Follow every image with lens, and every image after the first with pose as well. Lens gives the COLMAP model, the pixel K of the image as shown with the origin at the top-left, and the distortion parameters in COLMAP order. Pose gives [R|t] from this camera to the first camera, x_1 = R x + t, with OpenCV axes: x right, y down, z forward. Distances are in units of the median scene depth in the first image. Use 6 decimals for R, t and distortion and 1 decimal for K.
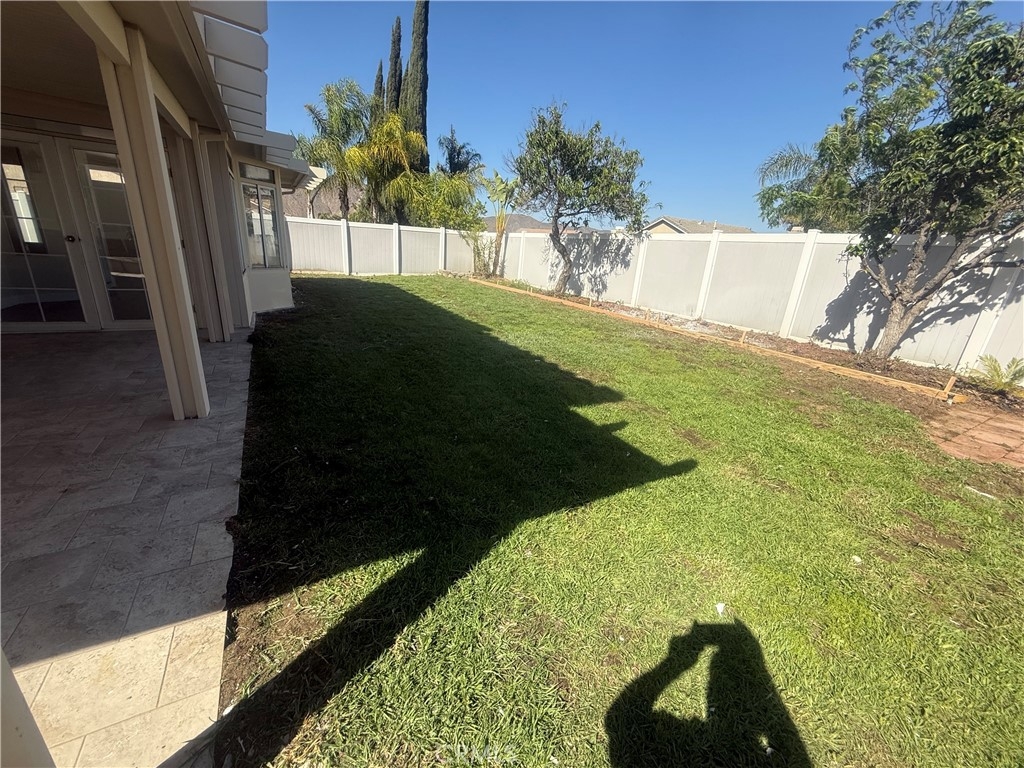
lens RADIAL K [[408.4, 0, 511.1], [0, 408.4, 385.3], [0, 0, 1]] dist [-0.000780, 0.000015]
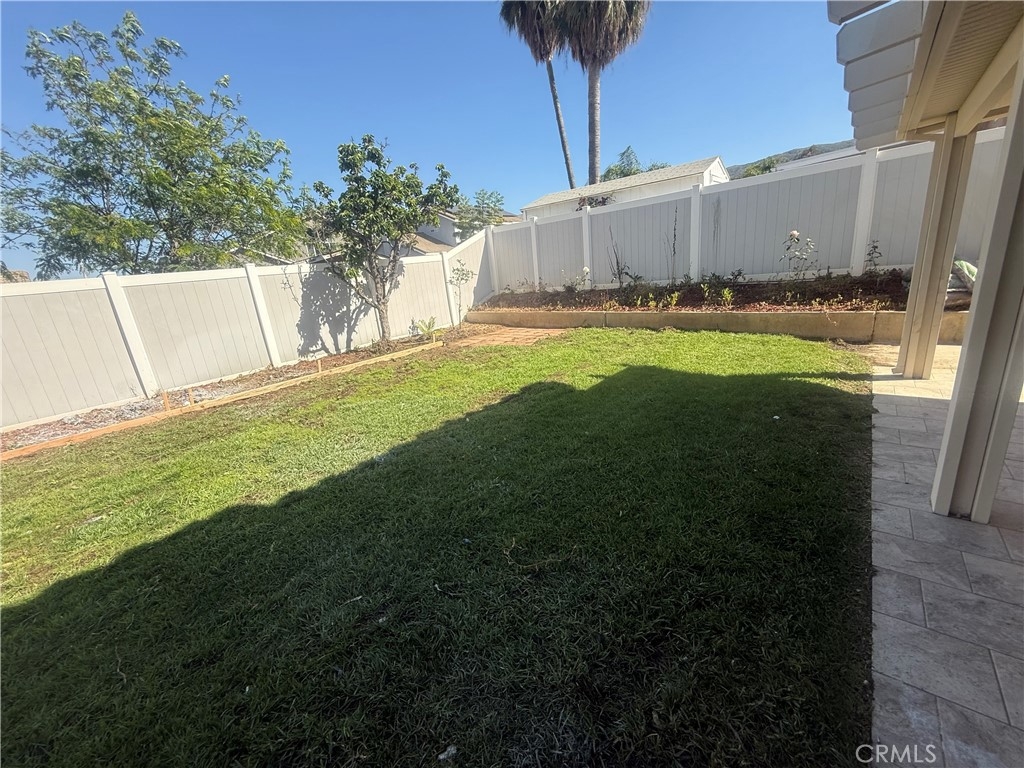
lens RADIAL K [[408.4, 0, 509.3], [0, 408.4, 388.1], [0, 0, 1]] dist [-0.000780, 0.000015]
pose [[-0.355068, -0.293106, 0.887702, -0.613223], [0.369640, 0.828174, 0.421301, -0.389775], [-0.858658, 0.477721, -0.185715, 0.973090]]
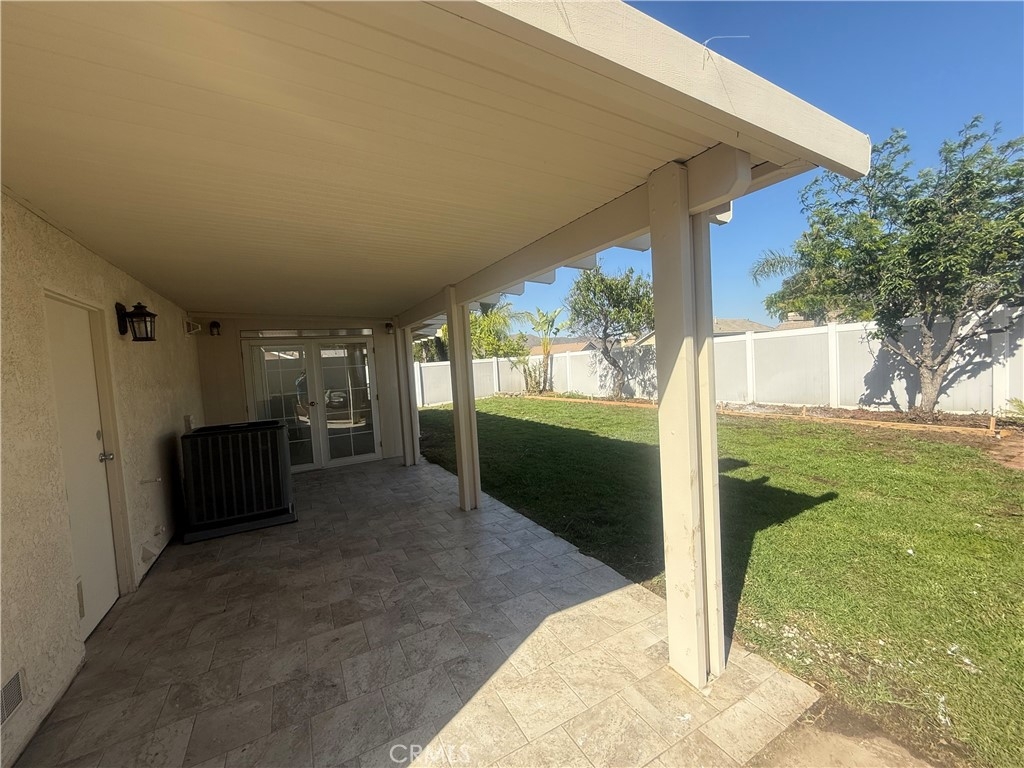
lens RADIAL K [[408.4, 0, 511.2], [0, 408.4, 384.7], [0, 0, 1]] dist [-0.000780, 0.000015]
pose [[0.991055, -0.131905, -0.020294, -0.316754], [0.121373, 0.954066, -0.273911, 0.040898], [0.055493, 0.268997, 0.961541, -0.290832]]
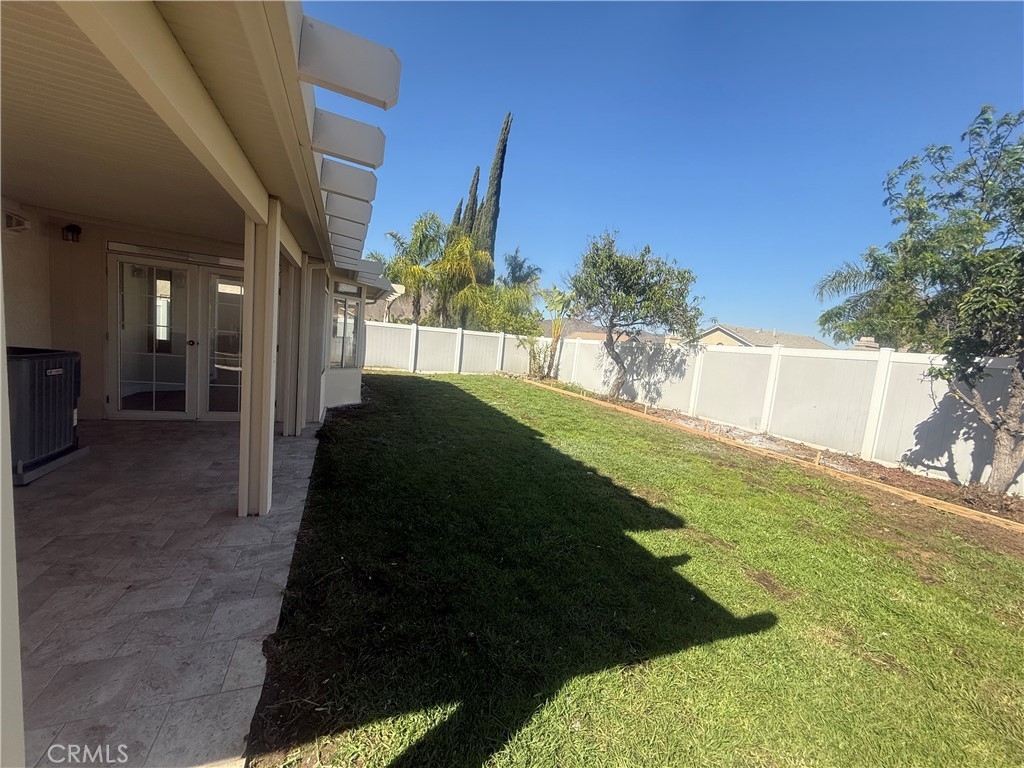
lens RADIAL K [[408.4, 0, 510.7], [0, 408.4, 385.4], [0, 0, 1]] dist [-0.000780, 0.000015]
pose [[0.990913, 0.037338, -0.129219, -0.003771], [-0.066121, 0.971826, -0.226236, -0.028702], [0.117131, 0.232724, 0.965464, -0.005293]]
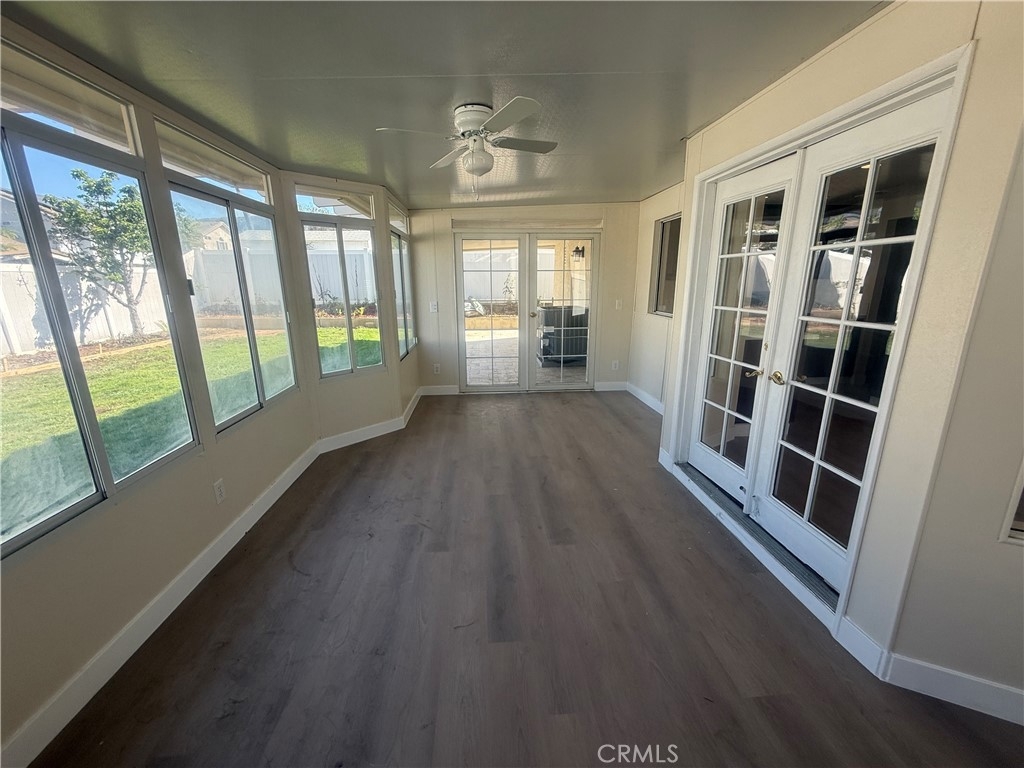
lens RADIAL K [[408.4, 0, 509.6], [0, 408.4, 383.7], [0, 0, 1]] dist [-0.000780, 0.000015]
pose [[-0.898653, -0.170958, 0.403974, -1.346006], [0.084250, 0.836517, 0.541425, -0.732136], [-0.430492, 0.520588, -0.737336, 1.733121]]
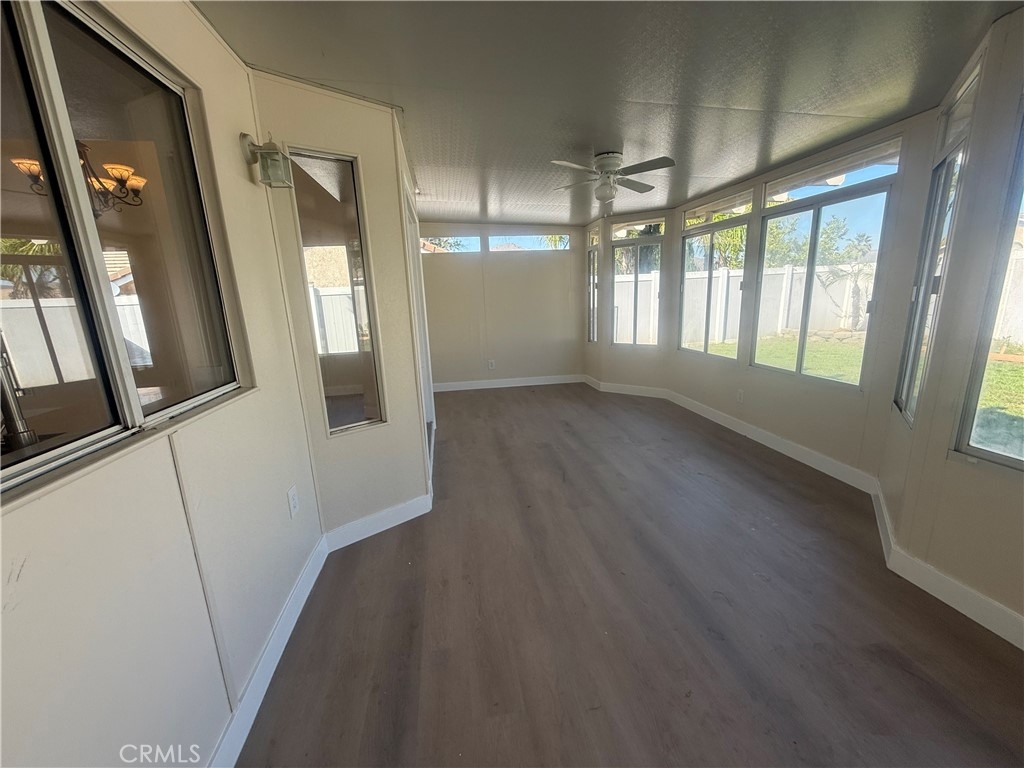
lens RADIAL K [[408.4, 0, 512.4], [0, 408.4, 385.4], [0, 0, 1]] dist [-0.000780, 0.000015]
pose [[0.930950, -0.028753, -0.364014, 0.598870], [-0.013678, 0.993449, -0.113453, 1.559201], [0.364891, 0.110598, 0.924458, -4.217665]]
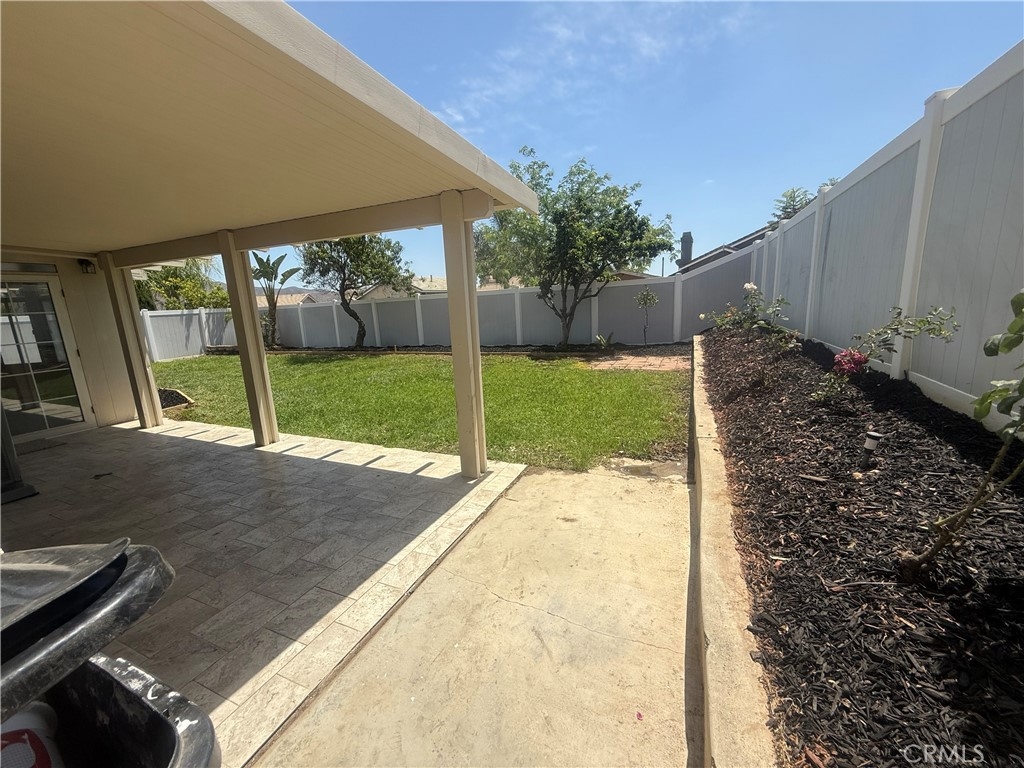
lens RADIAL K [[408.4, 0, 505.3], [0, 408.4, 389.5], [0, 0, 1]] dist [-0.000780, 0.000015]
pose [[0.799612, -0.230584, 0.554483, -0.504514], [0.290617, 0.956602, -0.021289, 0.102335], [-0.525511, 0.178165, 0.831923, -0.490647]]
